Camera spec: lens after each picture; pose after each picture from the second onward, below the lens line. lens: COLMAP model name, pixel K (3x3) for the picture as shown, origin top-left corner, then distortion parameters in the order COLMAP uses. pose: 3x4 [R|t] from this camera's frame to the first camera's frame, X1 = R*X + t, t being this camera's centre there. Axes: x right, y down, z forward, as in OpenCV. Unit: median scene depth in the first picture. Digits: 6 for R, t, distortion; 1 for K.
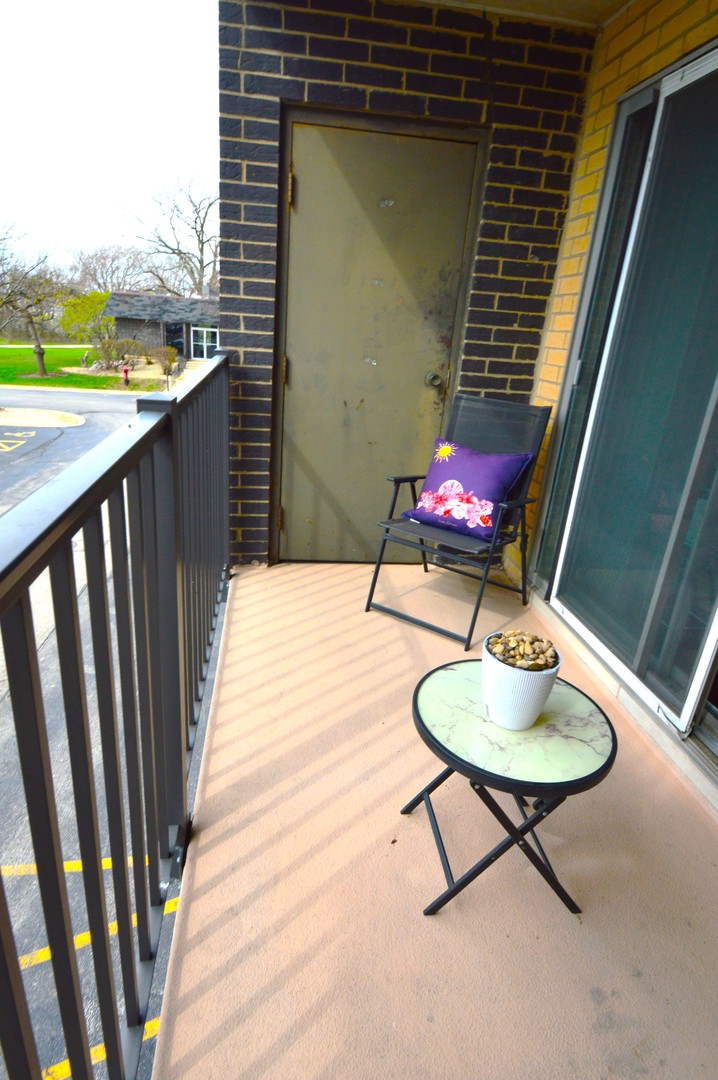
lens RADIAL K [[588.6, 0, 359.0], [0, 588.6, 540.0], [0, 0, 1]] dist [0.000173, 0.000033]
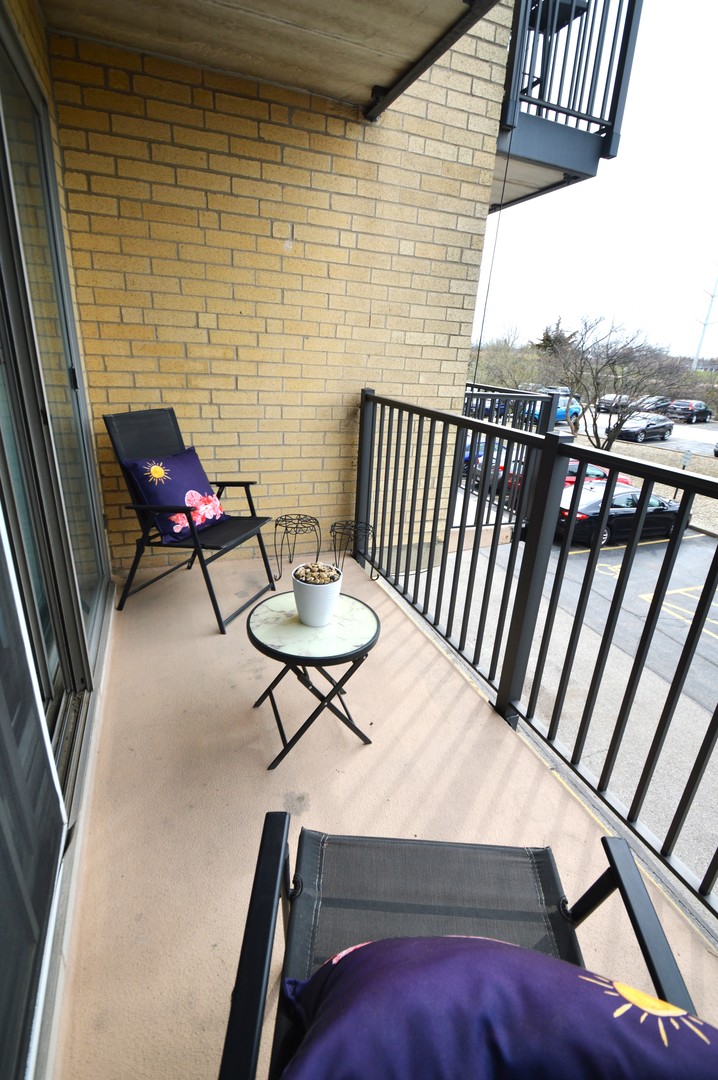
lens RADIAL K [[504.5, 0, 359.0], [0, 504.5, 540.0], [0, 0, 1]] dist [0.000029, 0.000002]
pose [[-0.964785, -0.037291, -0.260383, 0.414664], [-0.200998, 0.743056, 0.638332, -0.591427], [0.169675, 0.668189, -0.724385, 1.528686]]
